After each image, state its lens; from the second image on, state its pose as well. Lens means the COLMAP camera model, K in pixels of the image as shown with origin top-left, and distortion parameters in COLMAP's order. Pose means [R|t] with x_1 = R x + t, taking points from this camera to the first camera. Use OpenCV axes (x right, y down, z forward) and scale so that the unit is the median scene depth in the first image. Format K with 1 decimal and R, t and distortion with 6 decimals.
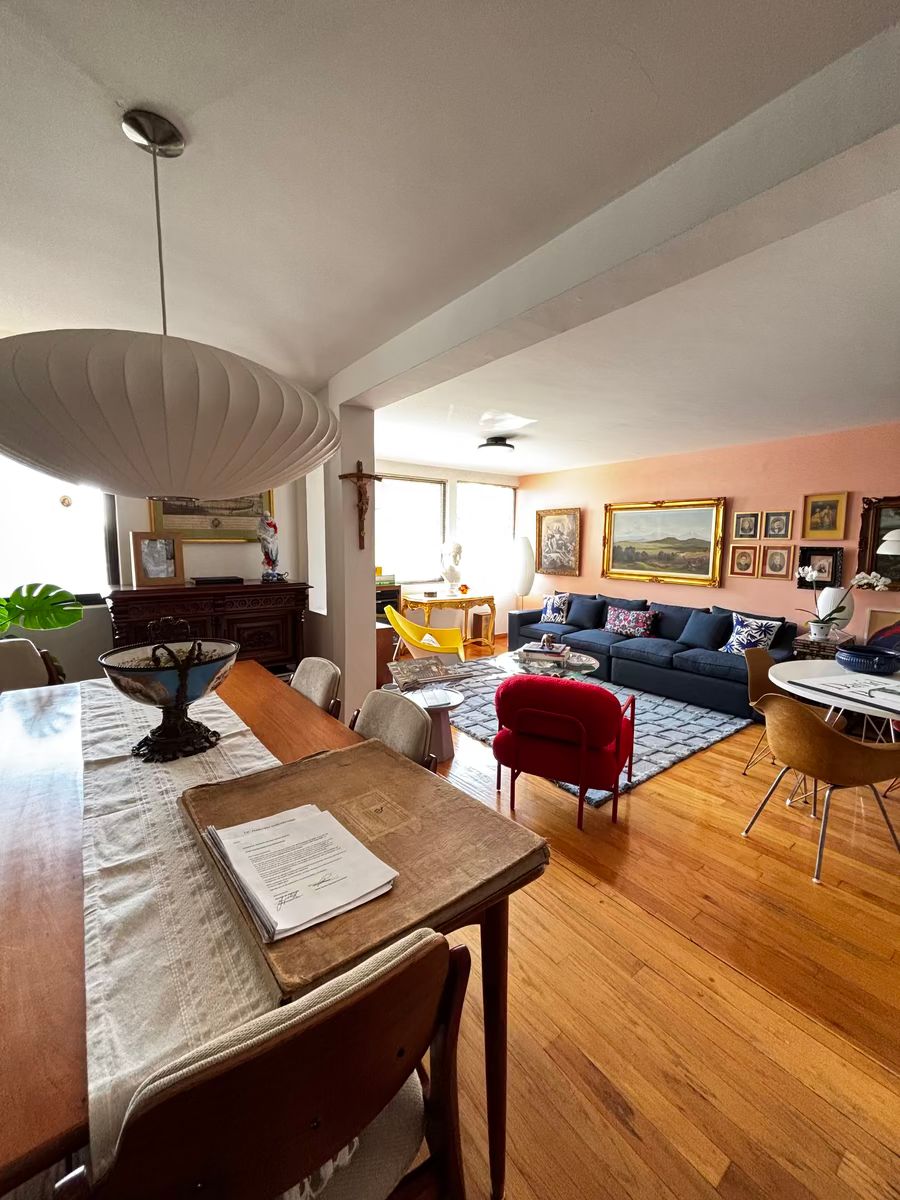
lens RADIAL K [[481.5, 0, 449.9], [0, 481.5, 597.3], [0, 0, 1]] dist [0.000902, -0.001347]
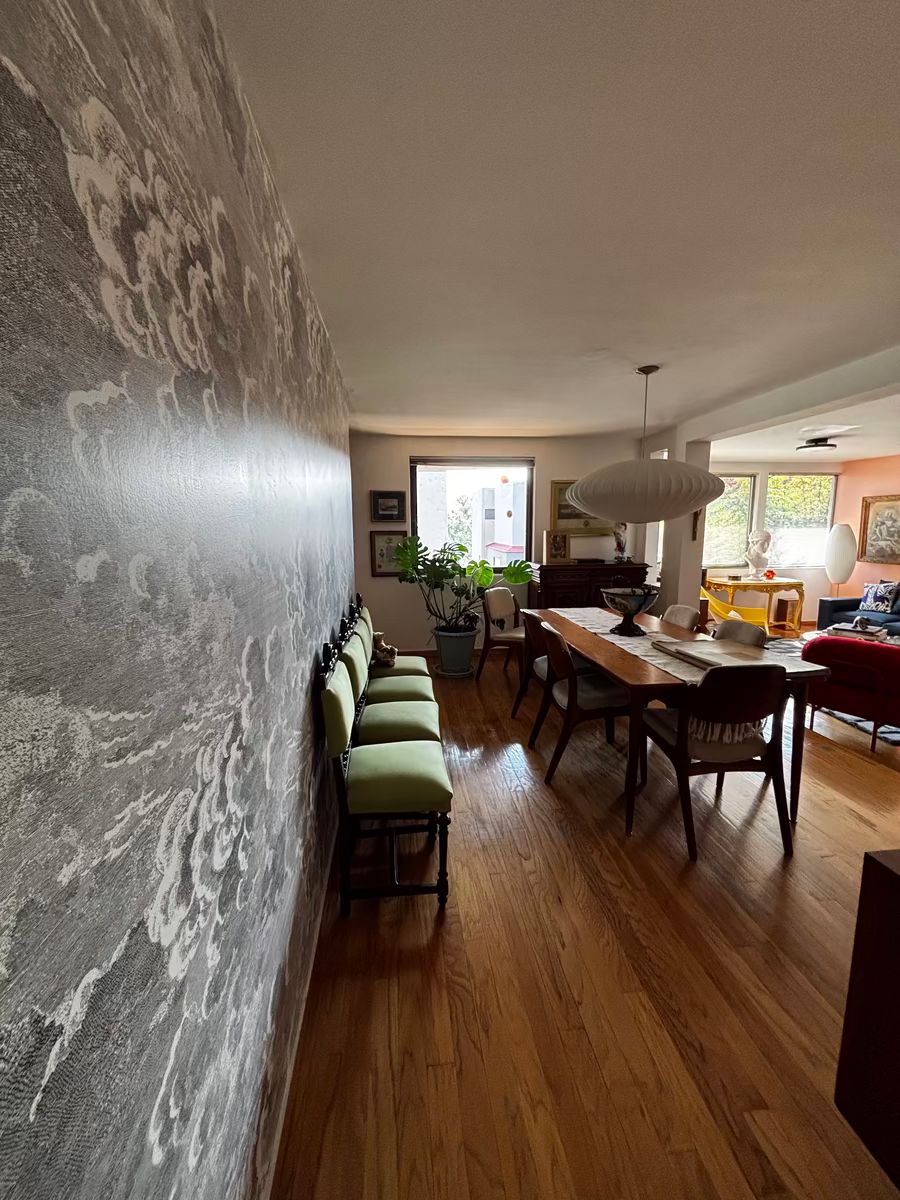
lens RADIAL K [[481.5, 0, 450.7], [0, 481.5, 594.7], [0, 0, 1]] dist [0.000902, -0.001347]
pose [[0.858372, 0.057586, -0.509786, -0.047228], [-0.044141, 0.998285, 0.038442, 0.026546], [0.511126, -0.010495, 0.859442, -0.438471]]
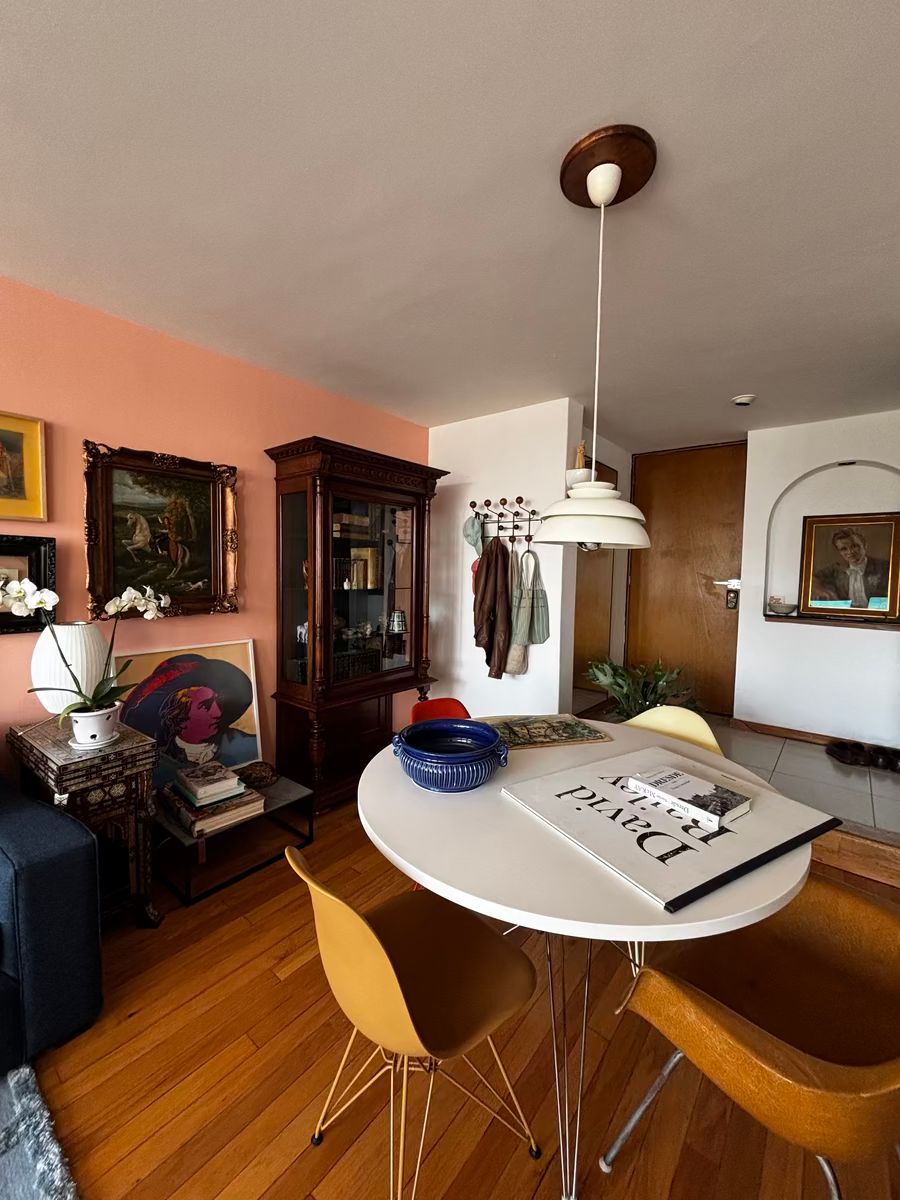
lens RADIAL K [[481.5, 0, 451.1], [0, 481.5, 600.4], [0, 0, 1]] dist [0.000902, -0.001347]
pose [[-0.244114, -0.074595, 0.966873, 0.256481], [0.084537, 0.991604, 0.097847, -0.055717], [-0.966055, 0.105623, -0.235758, 0.736922]]
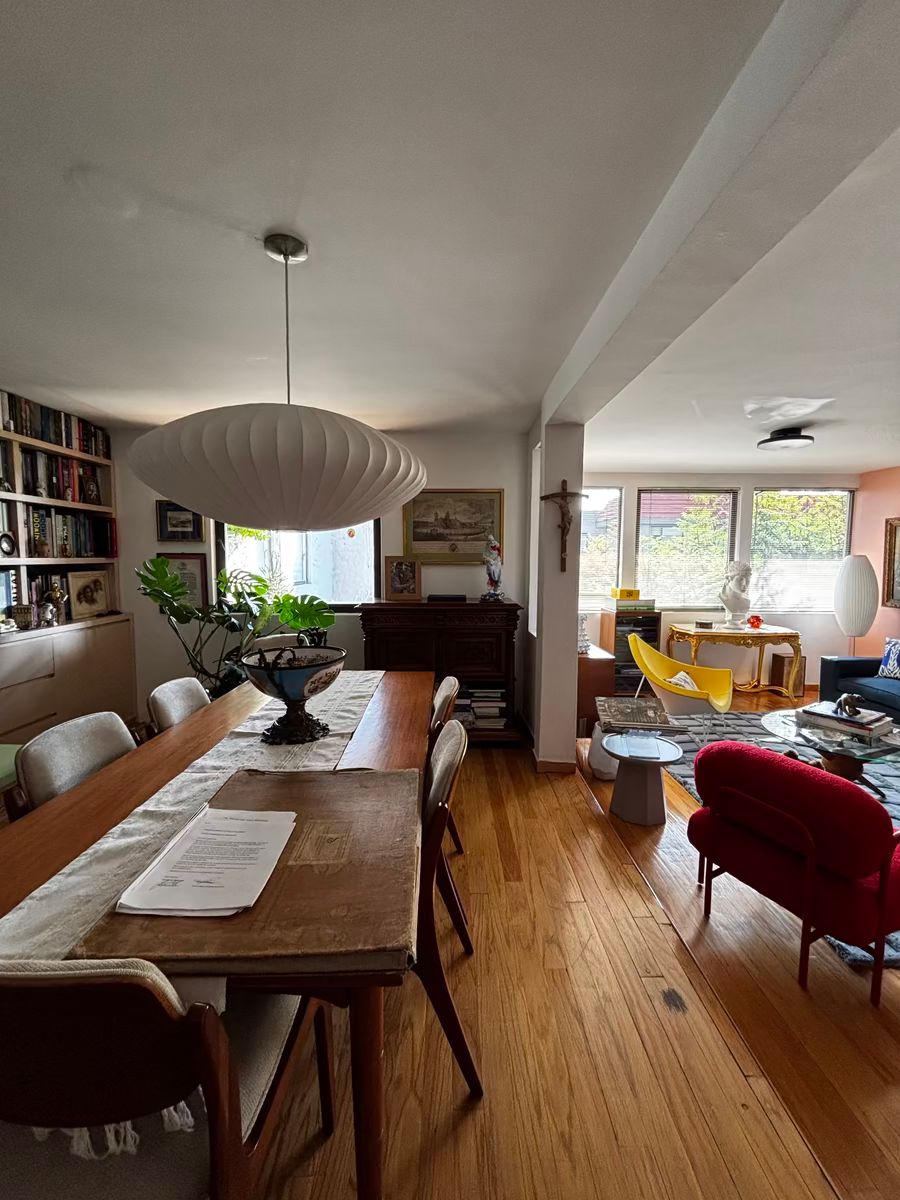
lens RADIAL K [[481.5, 0, 451.5], [0, 481.5, 596.6], [0, 0, 1]] dist [0.000902, -0.001347]
pose [[0.801594, 0.041483, -0.596428, 0.151011], [-0.066697, 0.997568, -0.020258, -0.012736], [0.594137, 0.056019, 0.802411, 0.079720]]
